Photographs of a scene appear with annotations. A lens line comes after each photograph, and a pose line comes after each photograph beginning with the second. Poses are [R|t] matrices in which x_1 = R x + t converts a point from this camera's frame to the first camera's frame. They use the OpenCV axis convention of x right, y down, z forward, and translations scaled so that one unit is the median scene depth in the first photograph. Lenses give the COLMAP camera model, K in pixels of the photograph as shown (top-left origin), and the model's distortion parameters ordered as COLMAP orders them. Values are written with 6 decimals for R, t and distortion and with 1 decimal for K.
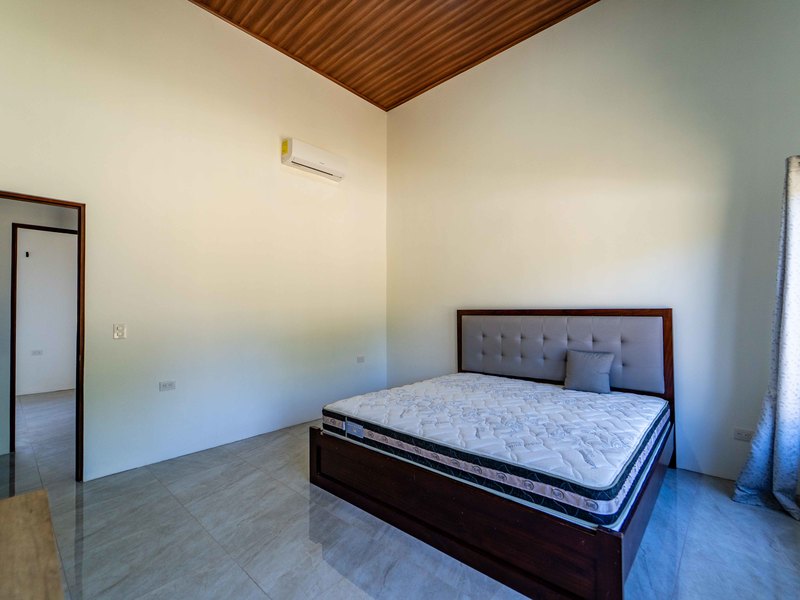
lens RADIAL K [[365.3, 0, 404.9], [0, 365.3, 305.1], [0, 0, 1]] dist [0.000559, -0.000347]
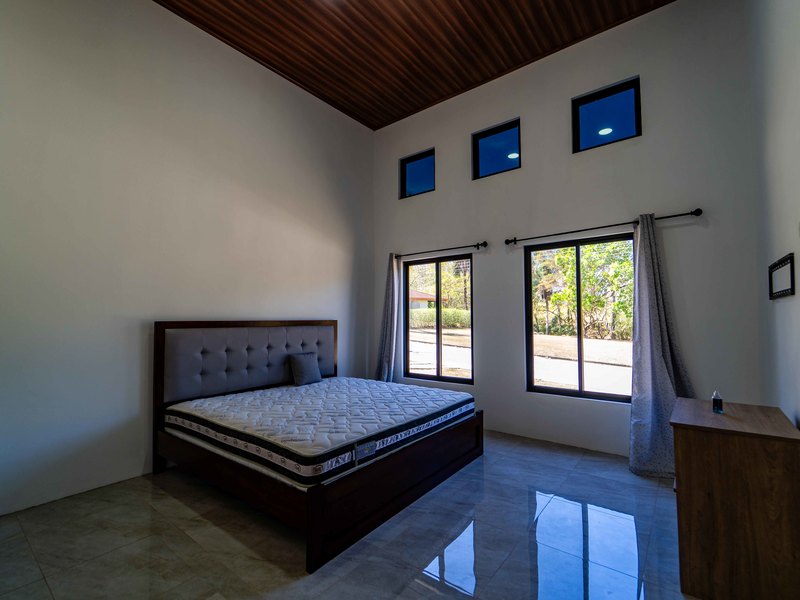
lens RADIAL K [[349.0, 0, 419.7], [0, 349.0, 308.2], [0, 0, 1]] dist [-0.000704, -0.000230]
pose [[-0.087782, 0.040943, 0.995298, -0.808122], [-0.006133, 0.999114, -0.041641, 0.016544], [-0.996121, -0.009759, -0.087453, 0.740268]]
